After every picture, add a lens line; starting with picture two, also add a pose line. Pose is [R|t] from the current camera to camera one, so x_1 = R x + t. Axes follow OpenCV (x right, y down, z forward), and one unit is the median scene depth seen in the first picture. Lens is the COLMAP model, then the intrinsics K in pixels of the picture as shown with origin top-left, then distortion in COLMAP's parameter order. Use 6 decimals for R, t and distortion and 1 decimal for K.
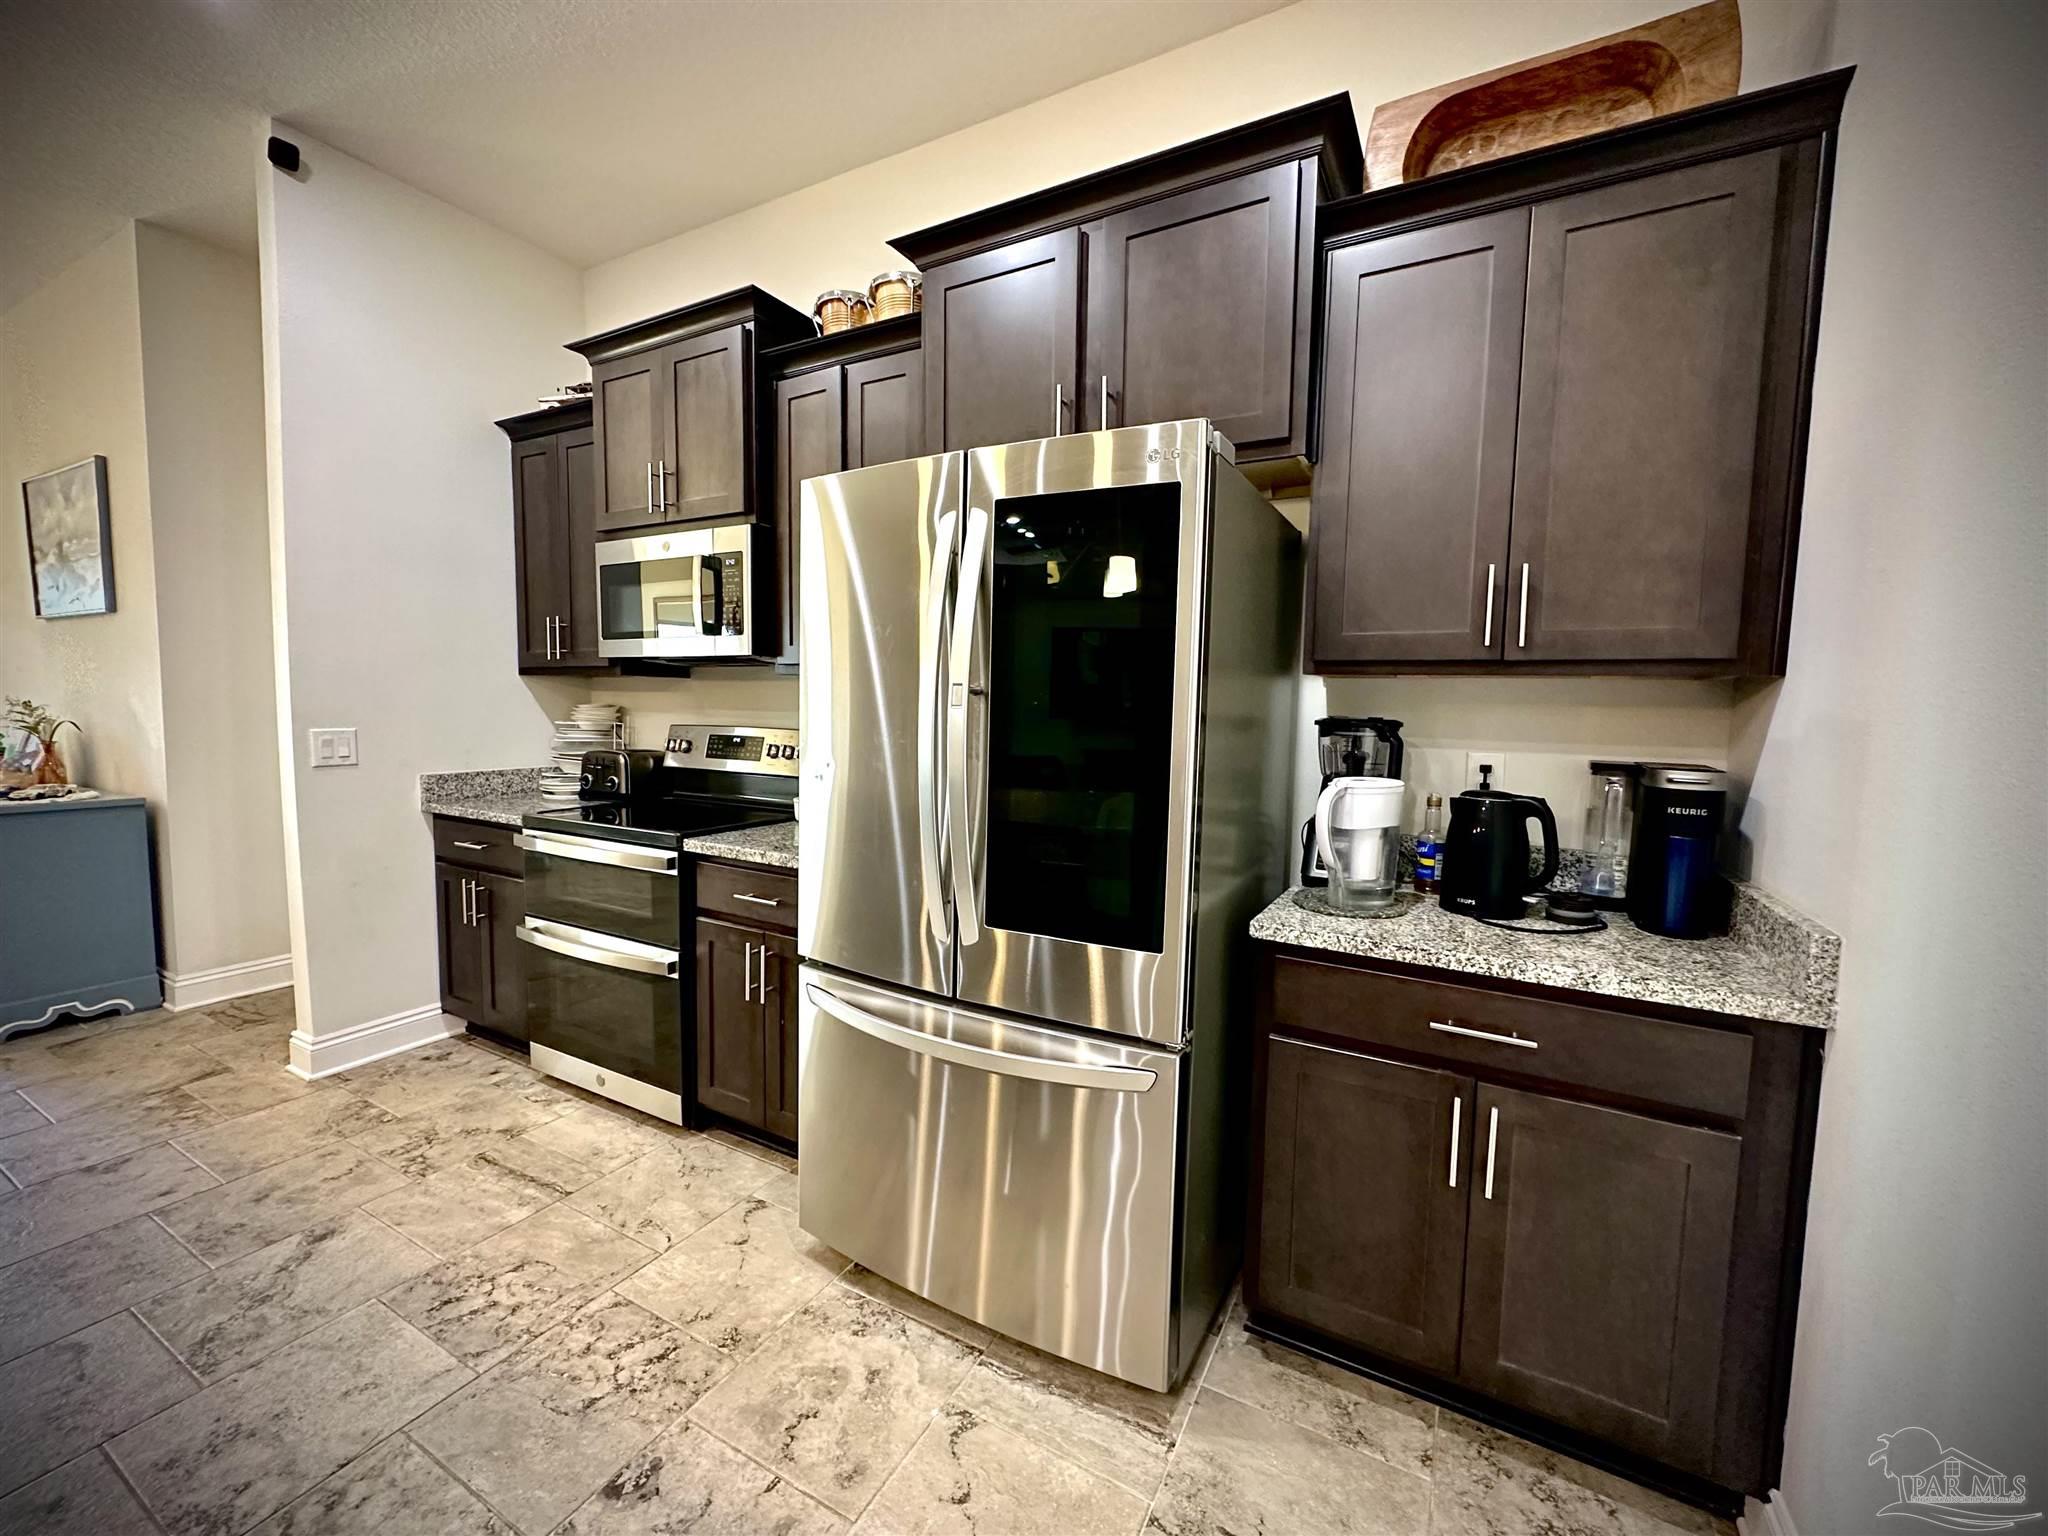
lens RADIAL K [[820.9, 0, 1024.0], [0, 820.9, 768.0], [0, 0, 1]] dist [-0.000070, -0.000021]
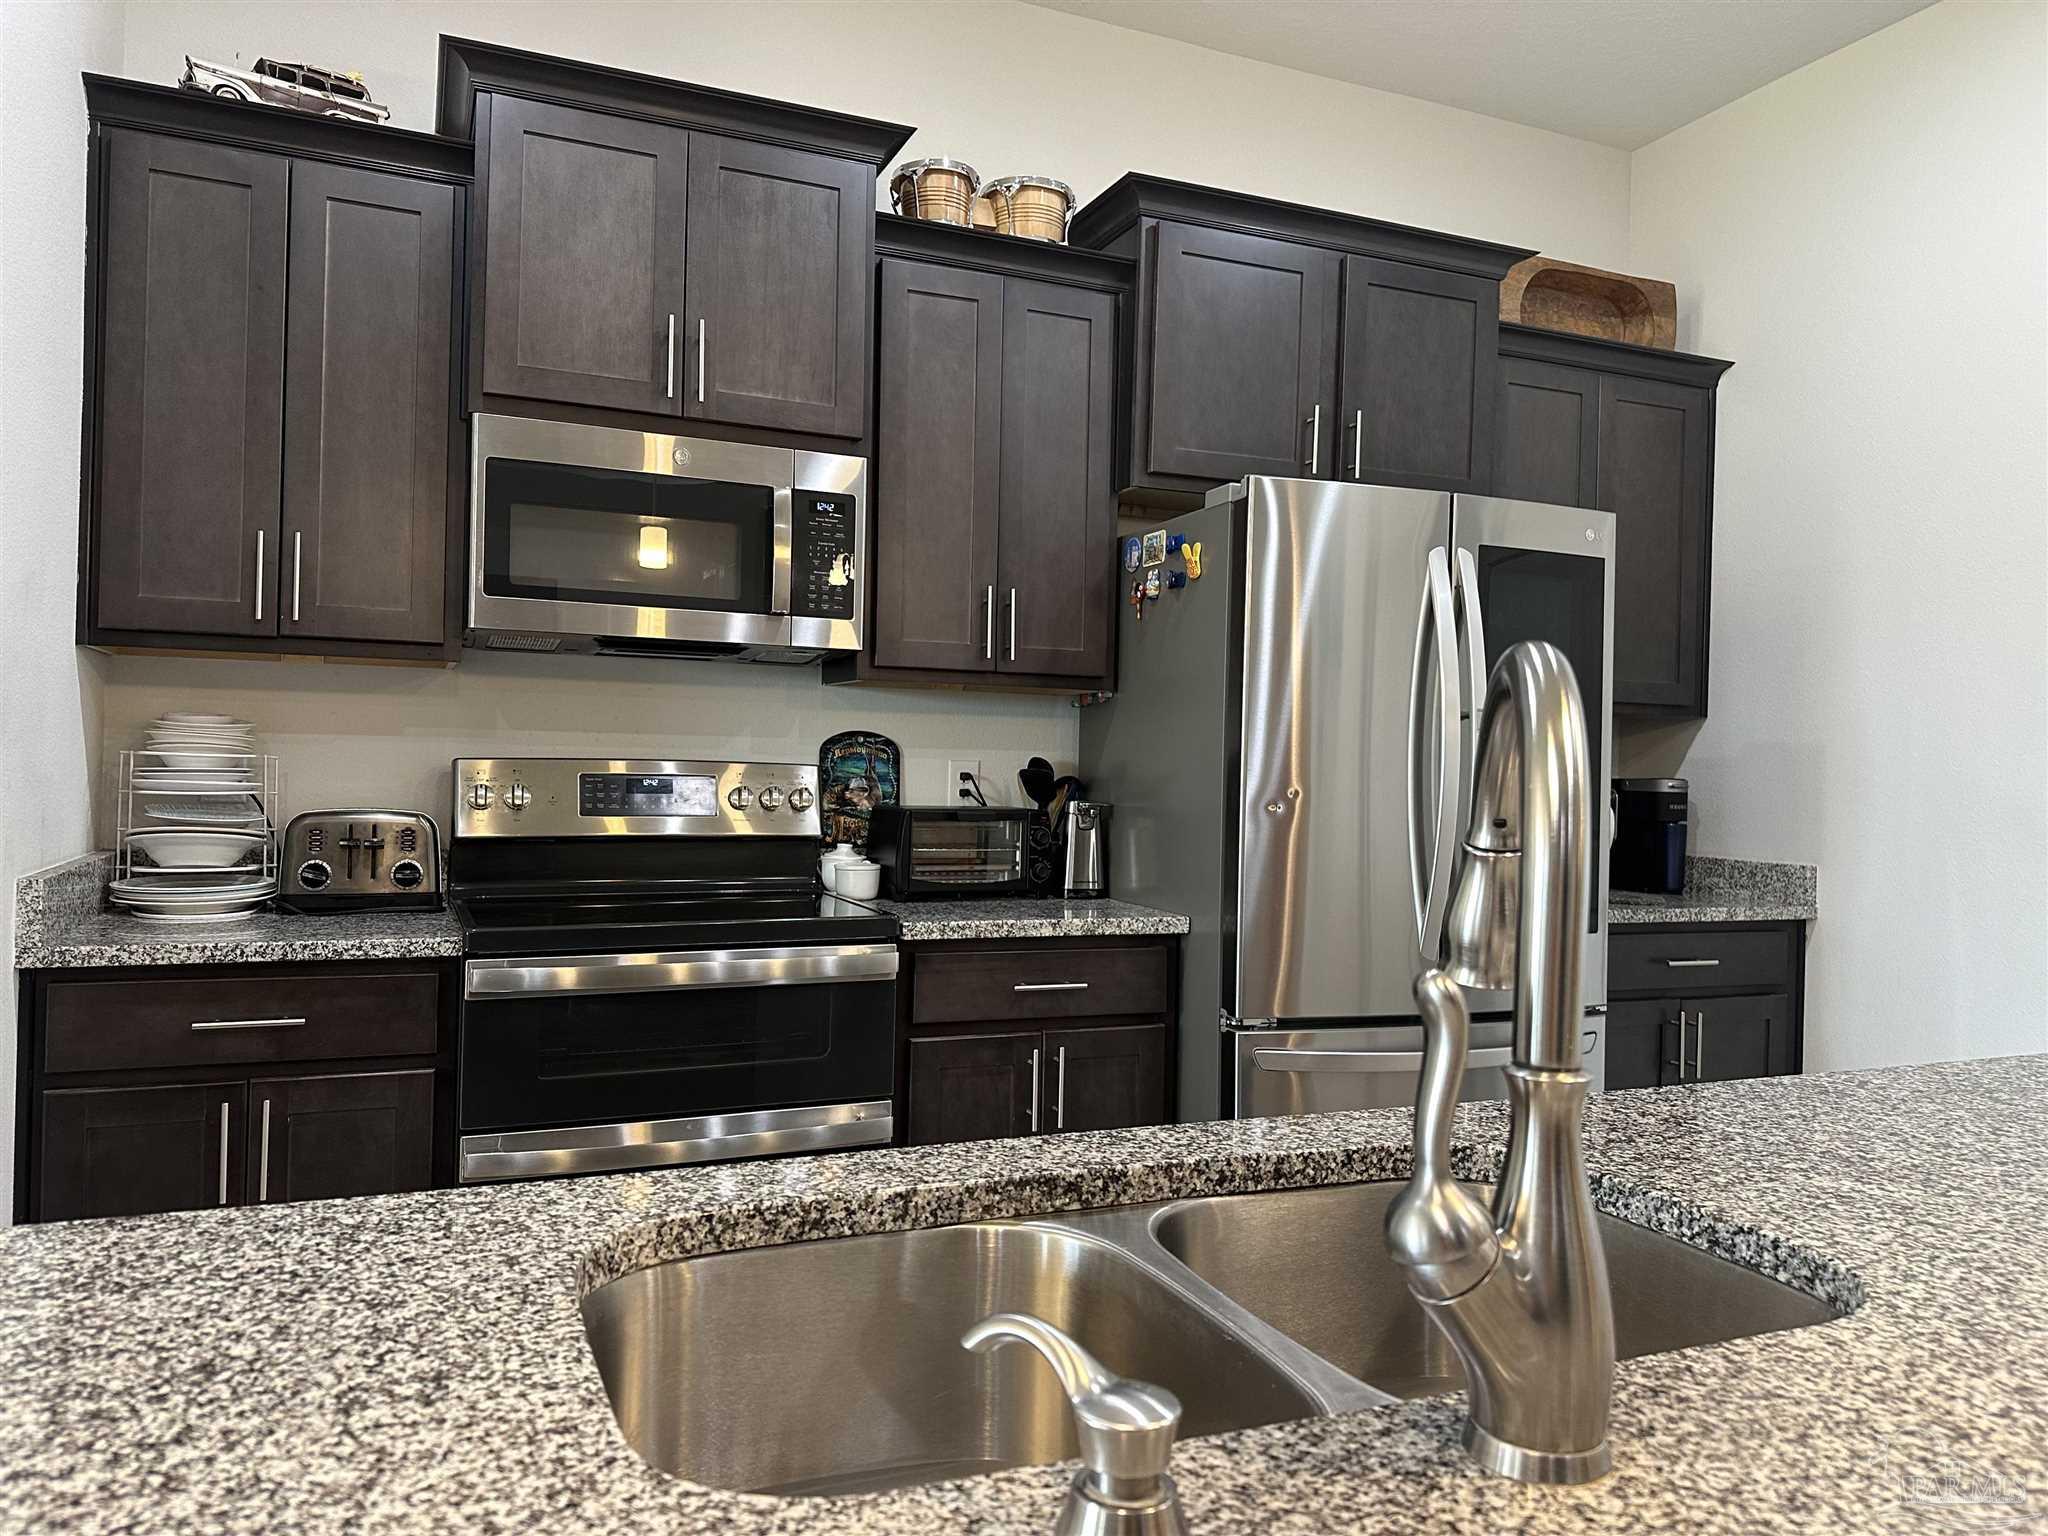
lens RADIAL K [[1421.9, 0, 1024.0], [0, 1421.9, 768.0], [0, 0, 1]] dist [-0.001327, -0.000469]
pose [[0.622045, -0.003164, 0.782975, -1.312929], [0.052529, 0.997908, -0.037700, 0.011552], [-0.781218, 0.064580, 0.620909, 0.215387]]
